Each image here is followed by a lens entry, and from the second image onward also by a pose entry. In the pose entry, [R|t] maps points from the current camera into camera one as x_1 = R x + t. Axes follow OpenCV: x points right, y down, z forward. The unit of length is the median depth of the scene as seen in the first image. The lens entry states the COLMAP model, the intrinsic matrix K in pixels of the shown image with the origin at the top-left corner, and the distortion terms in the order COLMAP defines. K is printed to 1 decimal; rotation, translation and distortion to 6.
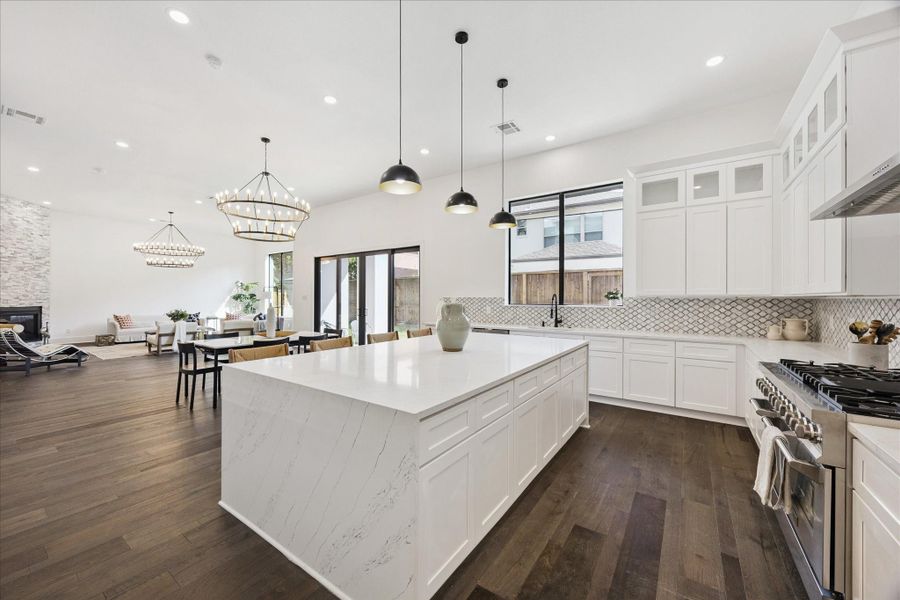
lens RADIAL K [[356.6, 0, 444.0], [0, 356.6, 297.3], [0, 0, 1]] dist [-0.000295, 0.000313]
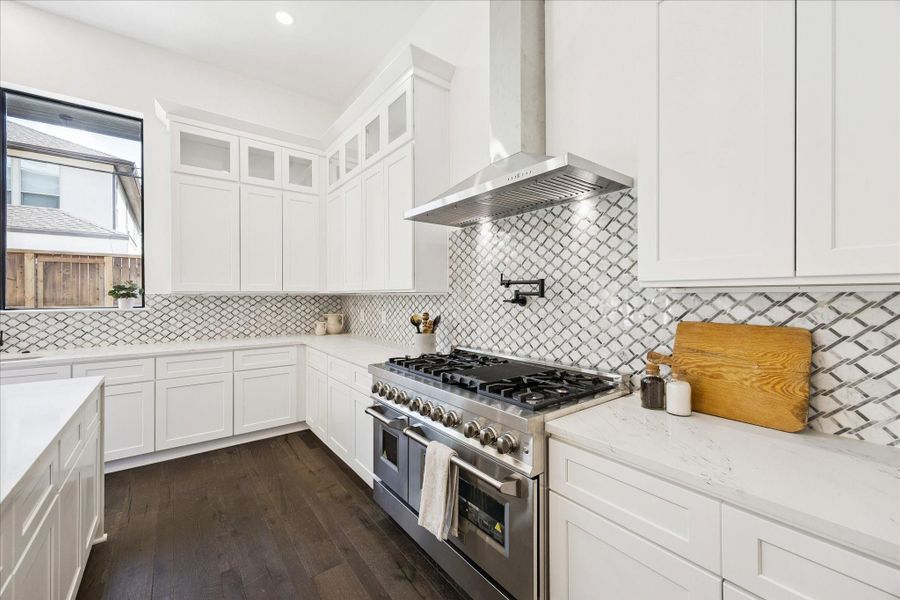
lens RADIAL K [[356.6, 0, 447.5], [0, 356.6, 295.4], [0, 0, 1]] dist [-0.000295, 0.000313]
pose [[0.296212, -0.004390, 0.955112, 0.041600], [0.001566, 0.999990, 0.004110, 0.000139], [-0.955121, 0.000279, 0.296216, 0.292939]]
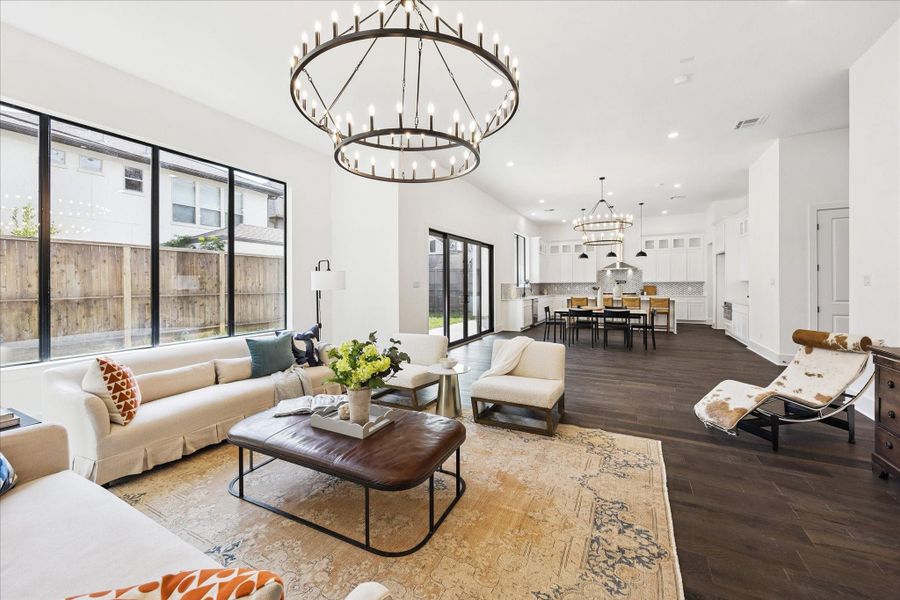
lens RADIAL K [[356.6, 0, 452.4], [0, 356.6, 282.5], [0, 0, 1]] dist [-0.000295, 0.000313]
pose [[-0.155238, 0.001076, 0.987877, -2.171087], [0.003155, 0.999995, -0.000593, -0.004661], [-0.987872, 0.003025, -0.155240, 2.142135]]
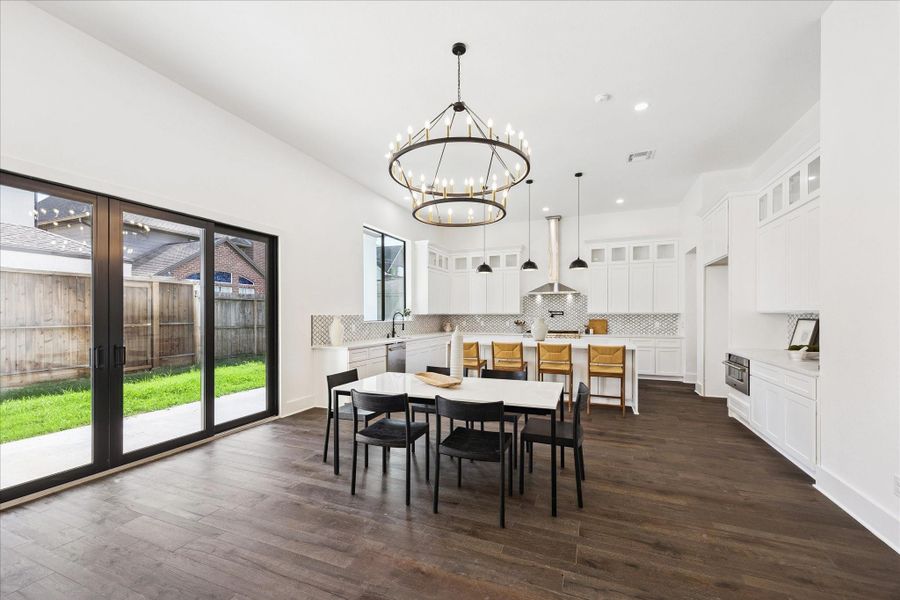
lens RADIAL K [[356.6, 0, 453.8], [0, 356.6, 313.5], [0, 0, 1]] dist [-0.000295, 0.000313]
pose [[-0.240508, -0.001786, 0.970646, -1.214398], [-0.001282, 0.999998, 0.001522, -0.008101], [-0.970646, -0.000879, -0.240510, 1.314352]]
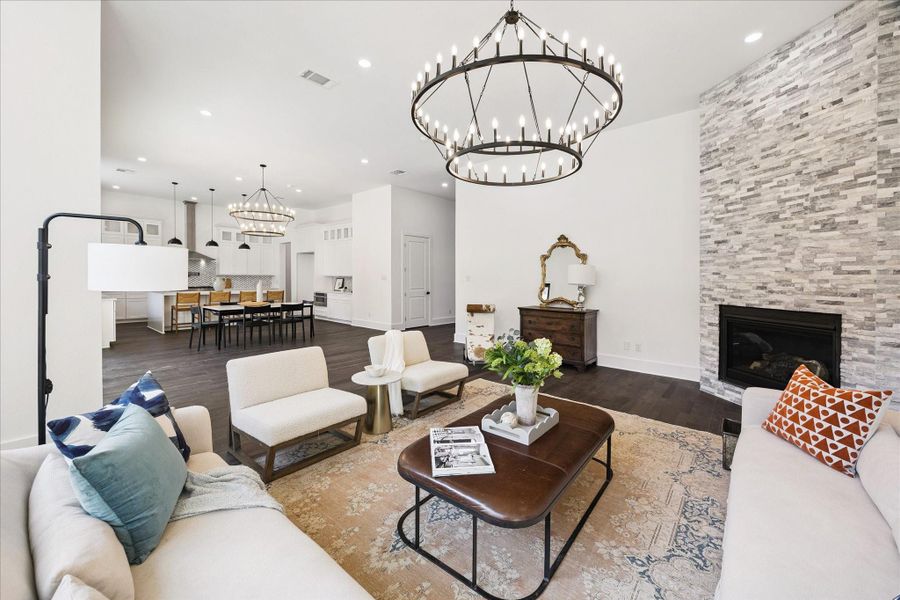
lens RADIAL K [[356.6, 0, 450.2], [0, 356.6, 283.6], [0, 0, 1]] dist [-0.000295, 0.000313]
pose [[-0.995459, -0.014089, 0.094143, -1.588854], [-0.012339, 0.999741, 0.019146, -0.011570], [-0.094388, 0.017898, -0.995375, 2.703585]]
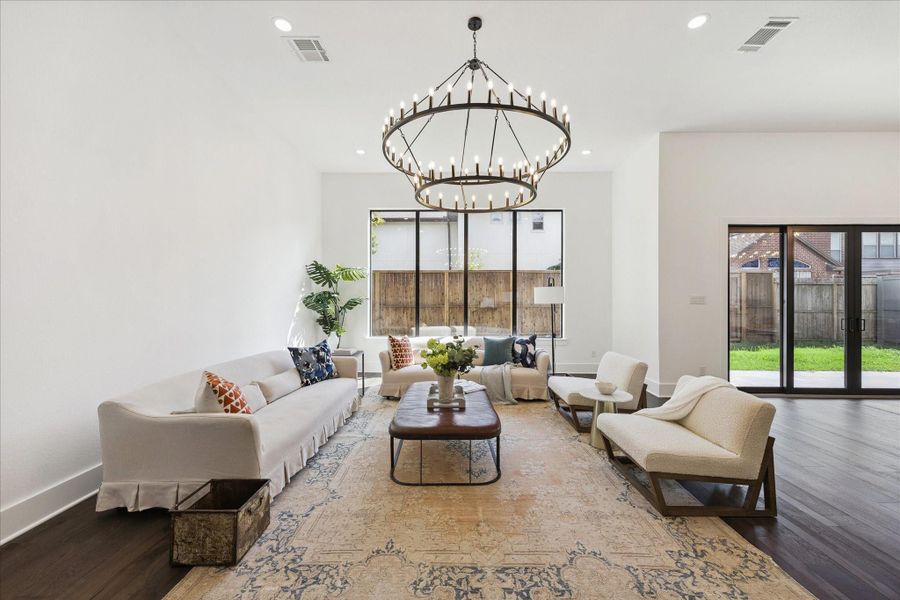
lens RADIAL K [[356.6, 0, 446.8], [0, 356.6, 296.8], [0, 0, 1]] dist [-0.000295, 0.000313]
pose [[0.819232, 0.001365, 0.573461, -2.041244], [0.000268, 0.999996, -0.002763, -0.003302], [-0.573462, 0.002417, 0.819228, 1.621233]]
